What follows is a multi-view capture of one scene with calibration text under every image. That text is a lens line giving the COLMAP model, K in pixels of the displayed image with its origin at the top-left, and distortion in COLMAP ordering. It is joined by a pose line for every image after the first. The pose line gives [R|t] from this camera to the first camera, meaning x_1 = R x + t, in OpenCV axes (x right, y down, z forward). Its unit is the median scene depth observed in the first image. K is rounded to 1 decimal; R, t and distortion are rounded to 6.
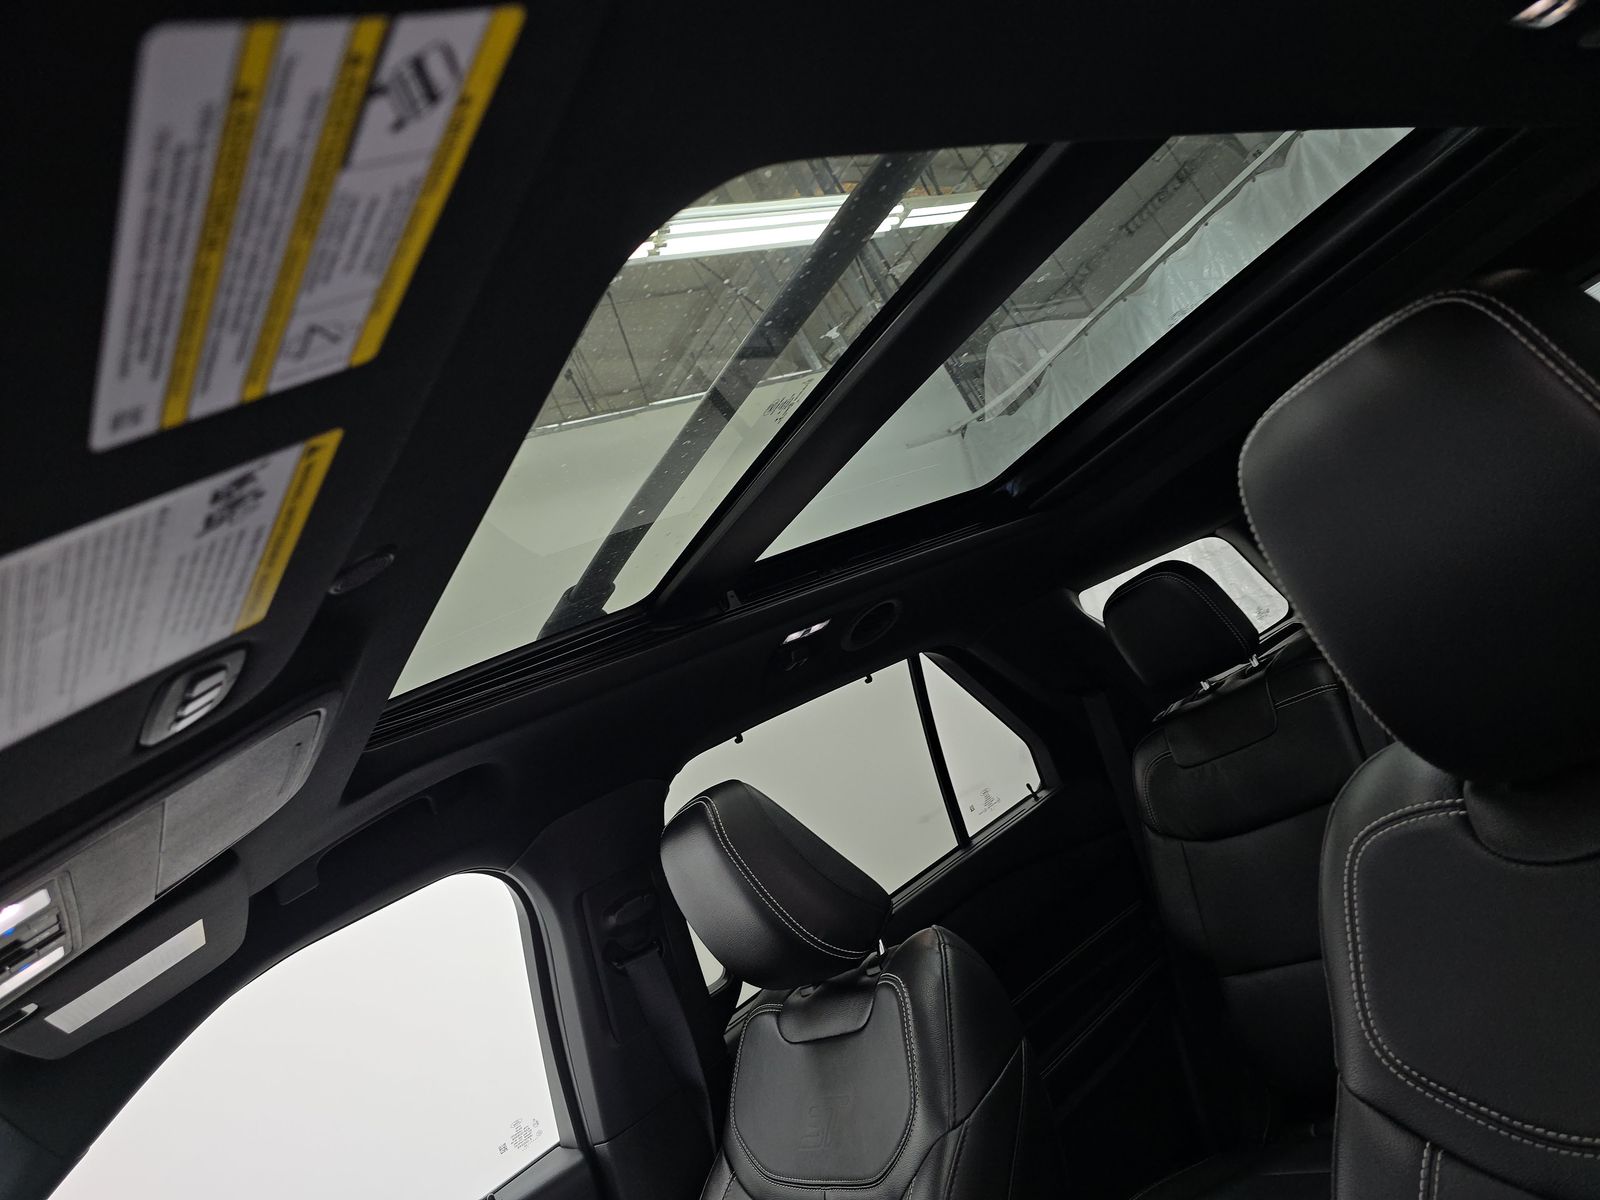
lens RADIAL K [[1092.5, 0, 800.0], [0, 1092.5, 599.4], [0, 0, 1]] dist [0.056579, -0.046378]
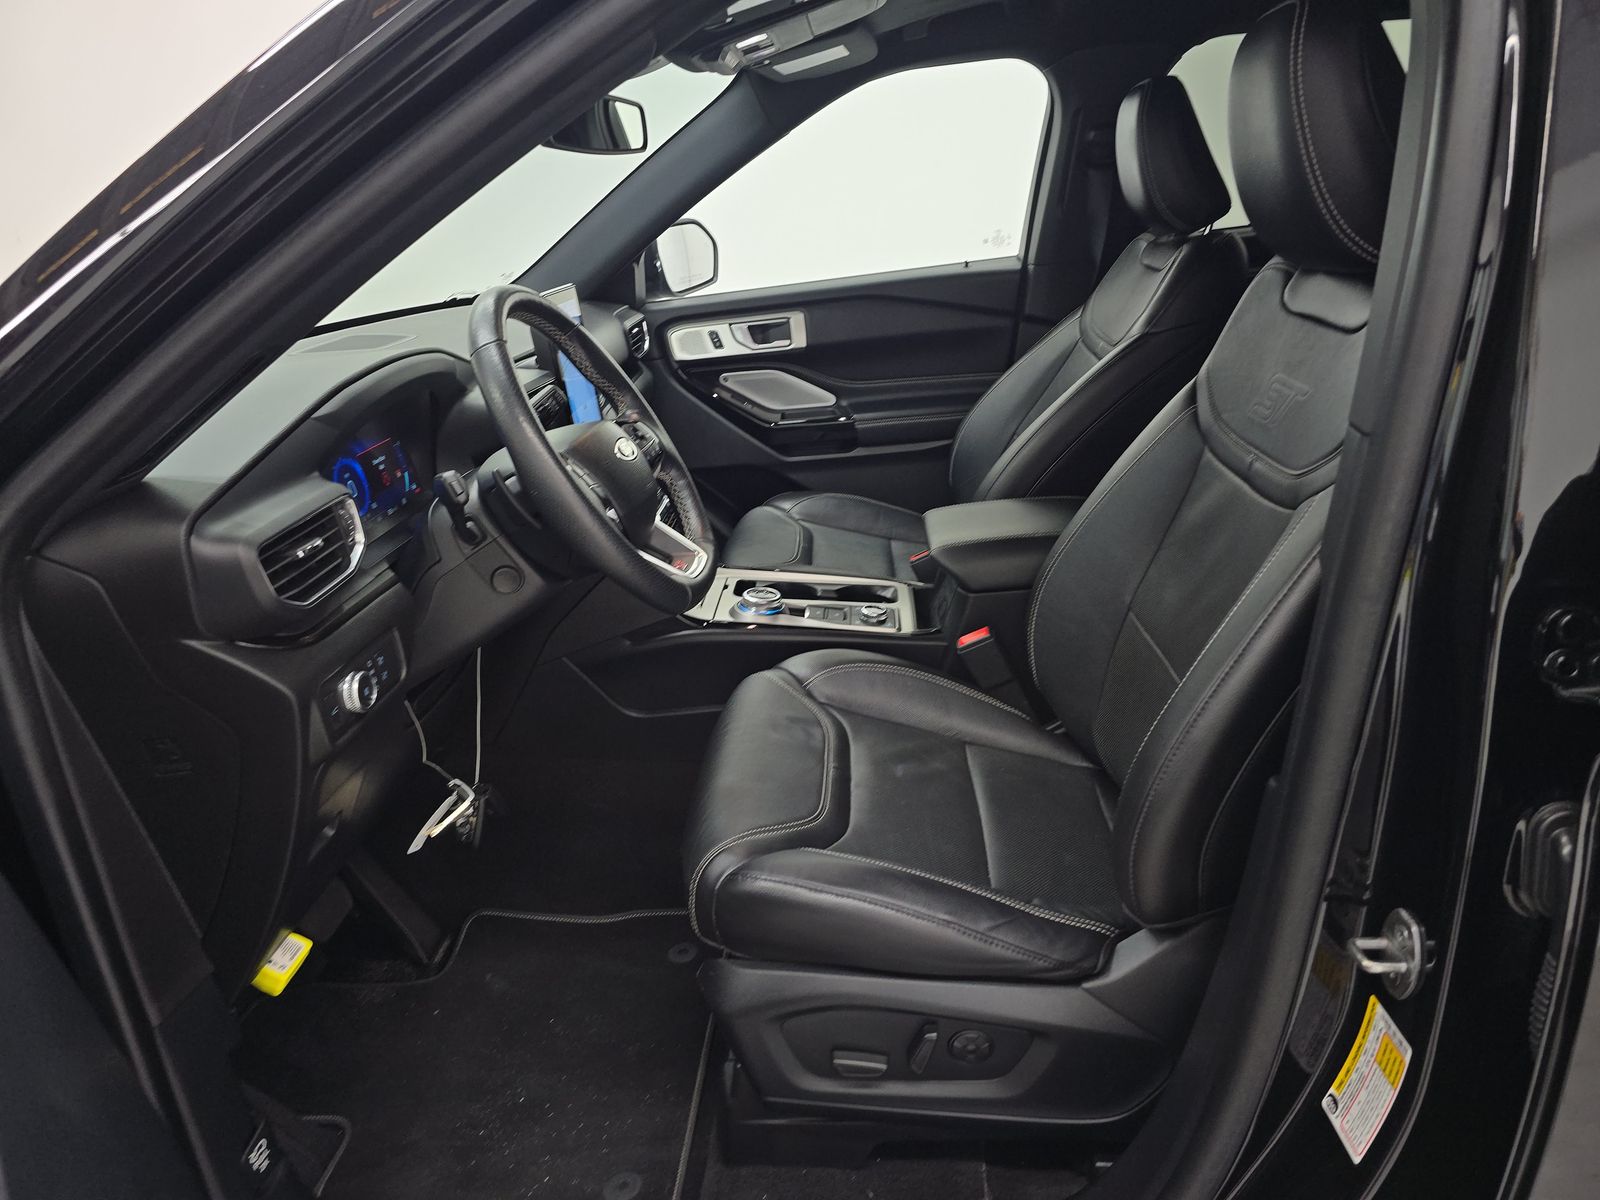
lens RADIAL K [[1092.5, 0, 801.2], [0, 1092.5, 601.0], [0, 0, 1]] dist [0.056579, -0.046378]
pose [[0.749048, 0.573036, -0.332501, 0.628938], [-0.197270, 0.672024, 0.713770, -0.436028], [0.632464, -0.469056, 0.616422, -0.736820]]
